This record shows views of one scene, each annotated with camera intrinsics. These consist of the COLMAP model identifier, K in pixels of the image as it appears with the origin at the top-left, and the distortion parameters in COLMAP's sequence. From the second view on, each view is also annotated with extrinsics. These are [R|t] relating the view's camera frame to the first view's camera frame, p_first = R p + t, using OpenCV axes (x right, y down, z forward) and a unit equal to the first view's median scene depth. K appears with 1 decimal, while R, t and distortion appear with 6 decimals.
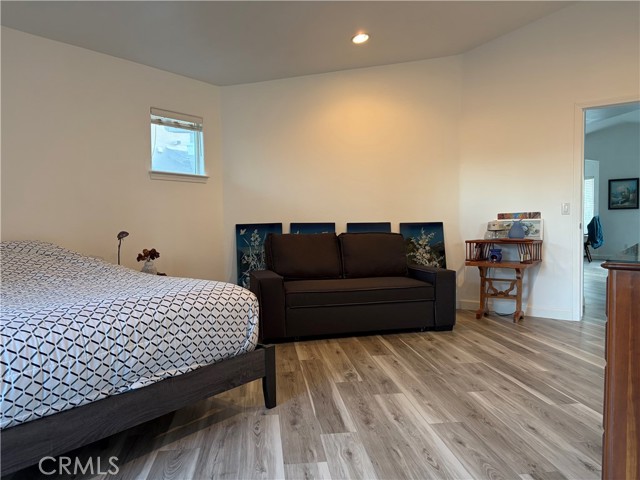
lens RADIAL K [[480.8, 0, 321.3], [0, 480.8, 242.5], [0, 0, 1]] dist [0.031410, -0.005798]
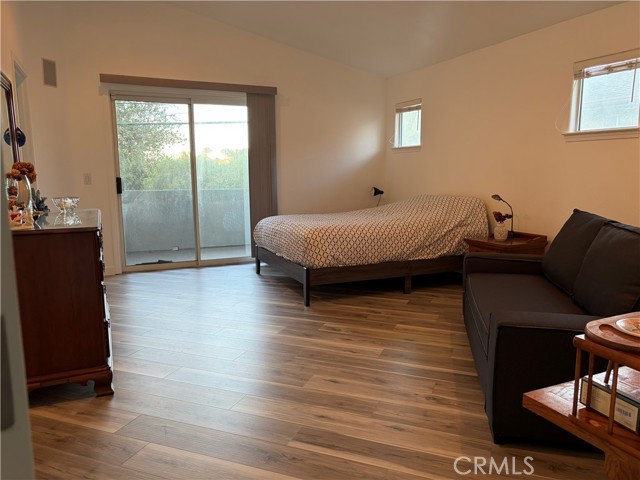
lens RADIAL K [[480.8, 0, 321.3], [0, 480.8, 242.5], [0, 0, 1]] dist [0.031410, -0.005798]
pose [[-0.474870, 0.137704, -0.869216, 1.022342], [-0.033265, 0.984168, 0.174088, -0.122791], [0.879427, 0.111584, -0.462771, 1.452401]]
